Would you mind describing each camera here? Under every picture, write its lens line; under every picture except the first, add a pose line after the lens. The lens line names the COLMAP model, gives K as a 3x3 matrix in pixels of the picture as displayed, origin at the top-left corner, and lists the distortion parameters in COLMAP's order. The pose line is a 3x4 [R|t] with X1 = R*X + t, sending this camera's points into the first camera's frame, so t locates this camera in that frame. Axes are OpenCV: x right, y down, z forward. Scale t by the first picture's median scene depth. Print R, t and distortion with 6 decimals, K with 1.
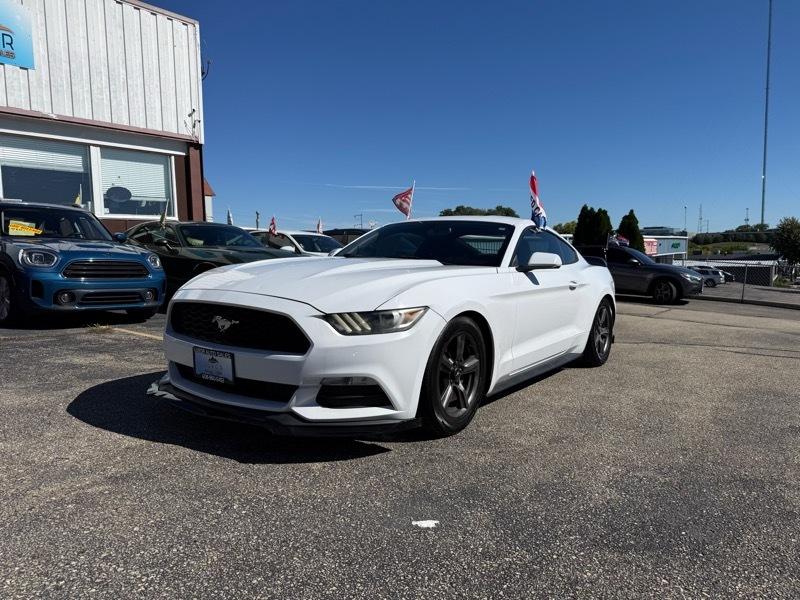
lens RADIAL K [[569.9, 0, 399.4], [0, 569.9, 295.4], [0, 0, 1]] dist [0.028715, -0.039631]
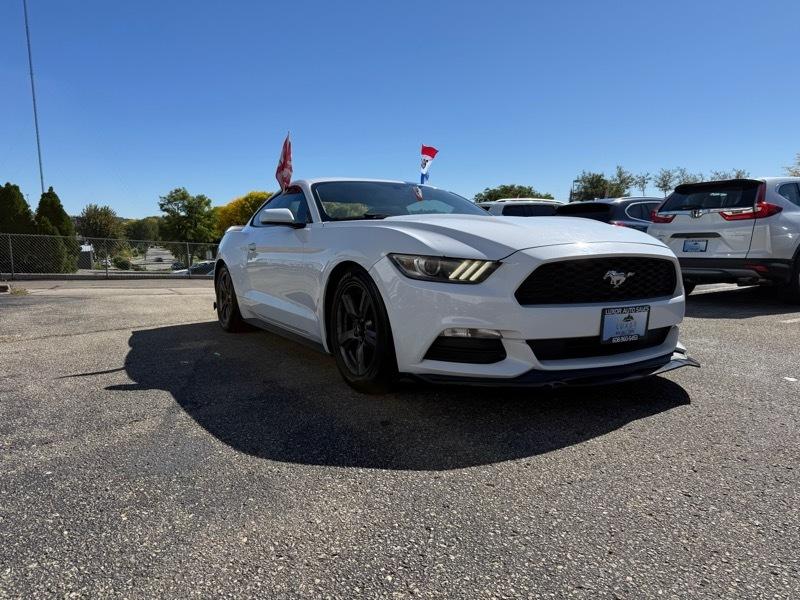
lens RADIAL K [[569.9, 0, 400.2], [0, 569.9, 303.2], [0, 0, 1]] dist [0.028715, -0.039631]
pose [[0.428145, -0.108914, 0.897123, -0.449856], [0.077995, 0.993460, 0.083387, -0.004806], [-0.900338, 0.034269, 0.433840, 0.326916]]
